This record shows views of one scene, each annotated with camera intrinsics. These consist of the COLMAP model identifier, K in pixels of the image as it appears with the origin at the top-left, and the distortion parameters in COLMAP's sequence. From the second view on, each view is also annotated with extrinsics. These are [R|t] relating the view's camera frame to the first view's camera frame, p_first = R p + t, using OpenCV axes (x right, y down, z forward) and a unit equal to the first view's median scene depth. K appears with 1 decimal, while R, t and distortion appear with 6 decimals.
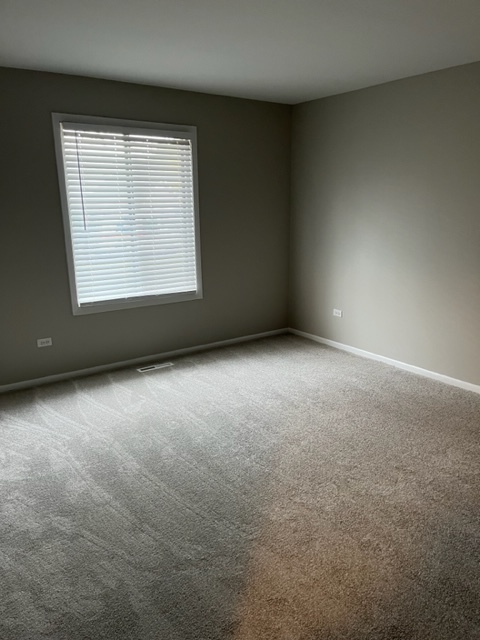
lens RADIAL K [[486.9, 0, 240.0], [0, 486.9, 320.0], [0, 0, 1]] dist [-0.004964, -0.002616]
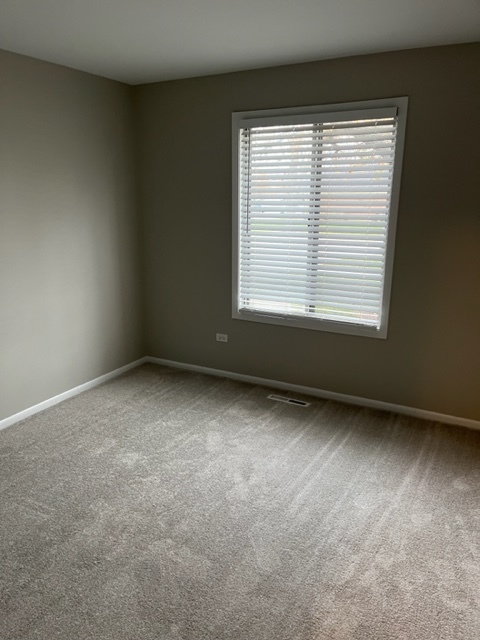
lens RADIAL K [[485.9, 0, 240.0], [0, 485.9, 320.0], [0, 0, 1]] dist [0.008837, 0.002983]
pose [[0.426674, 0.223776, -0.876284, 0.521187], [-0.219756, 0.965520, 0.139562, -0.145041], [0.877301, 0.133022, 0.461138, 0.549203]]
